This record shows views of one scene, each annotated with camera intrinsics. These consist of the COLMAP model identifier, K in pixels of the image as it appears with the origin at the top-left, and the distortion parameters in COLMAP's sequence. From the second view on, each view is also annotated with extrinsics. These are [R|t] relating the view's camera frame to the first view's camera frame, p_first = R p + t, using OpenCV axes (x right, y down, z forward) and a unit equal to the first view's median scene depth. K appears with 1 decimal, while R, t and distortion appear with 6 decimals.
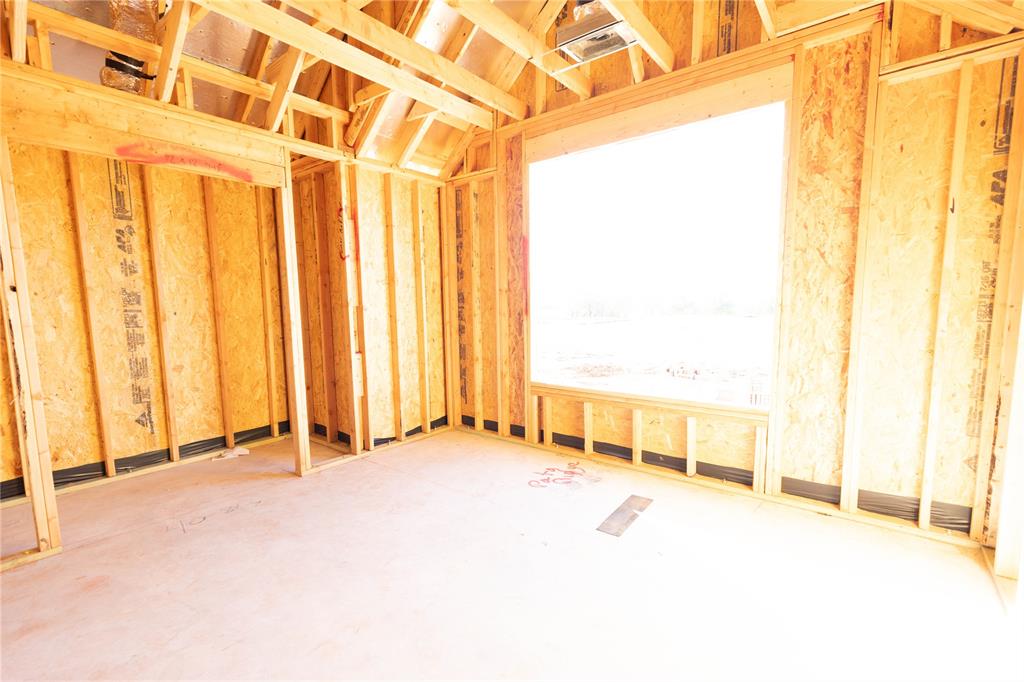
lens RADIAL K [[456.0, 0, 515.2], [0, 456.0, 345.0], [0, 0, 1]] dist [0.004502, -0.000121]
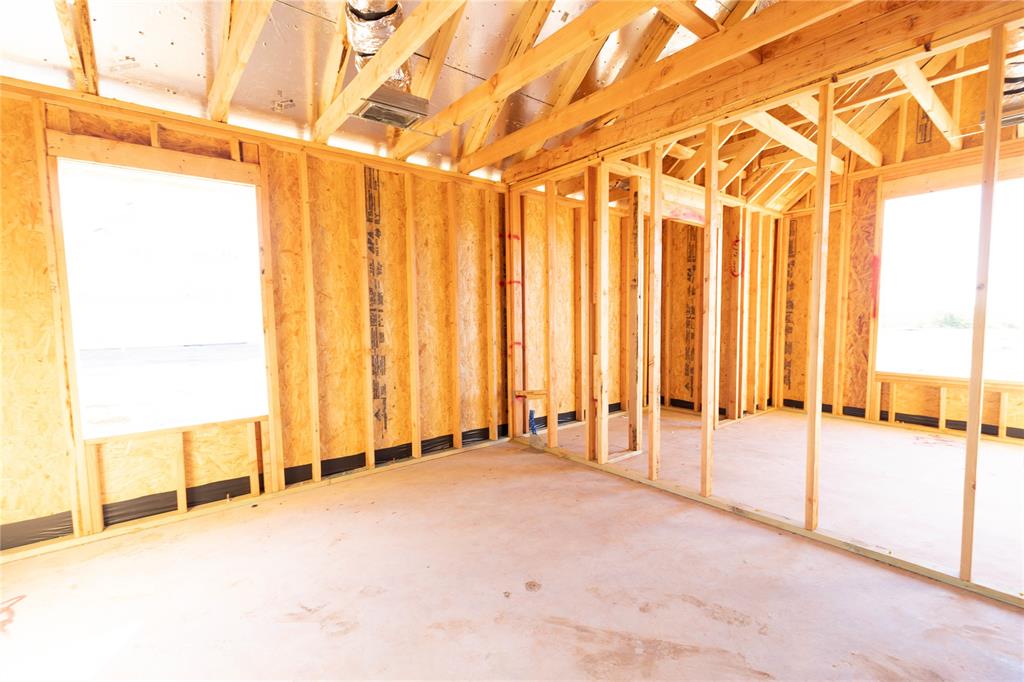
lens RADIAL K [[456.0, 0, 511.8], [0, 456.0, 343.8], [0, 0, 1]] dist [0.004502, -0.000121]
pose [[0.976156, 0.022583, -0.215893, -0.672804], [-0.028744, 0.999263, -0.025440, 0.066443], [0.215159, 0.031039, 0.976086, -0.446816]]
